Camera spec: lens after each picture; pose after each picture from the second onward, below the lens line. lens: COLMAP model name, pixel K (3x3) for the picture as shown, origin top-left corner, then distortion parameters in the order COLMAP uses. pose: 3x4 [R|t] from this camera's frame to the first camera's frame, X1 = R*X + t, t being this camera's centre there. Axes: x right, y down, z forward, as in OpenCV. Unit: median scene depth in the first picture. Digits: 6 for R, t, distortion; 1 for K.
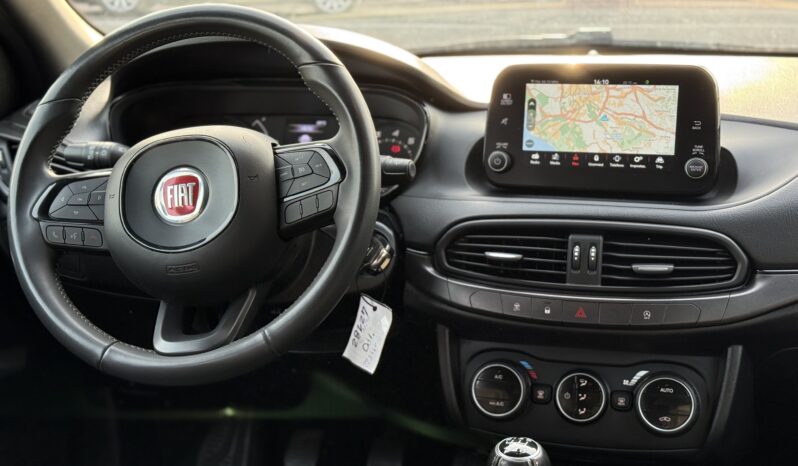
lens RADIAL K [[1116.6, 0, 401.2], [0, 1116.6, 231.5], [0, 0, 1]] dist [0.130713, 0.000000]
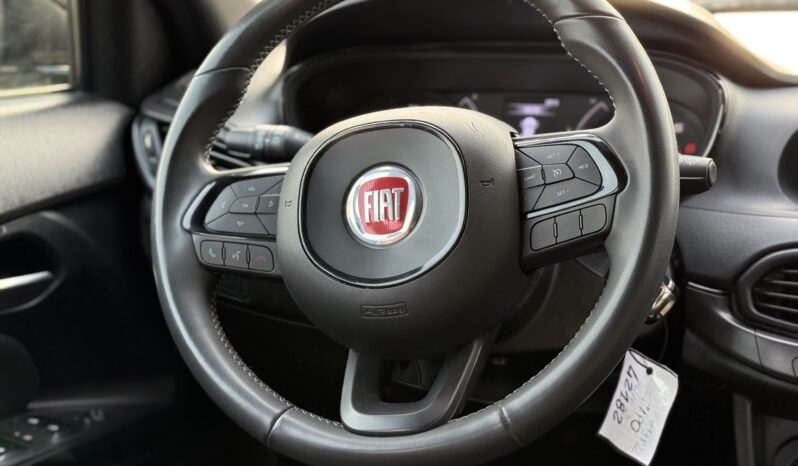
lens RADIAL K [[1116.6, 0, 397.6], [0, 1116.6, 234.9], [0, 0, 1]] dist [0.130713, 0.000000]
pose [[0.991040, 0.028822, -0.130417, -0.092218], [-0.025518, 0.999312, 0.026929, -0.031774], [0.131104, -0.023360, 0.991093, 0.294638]]
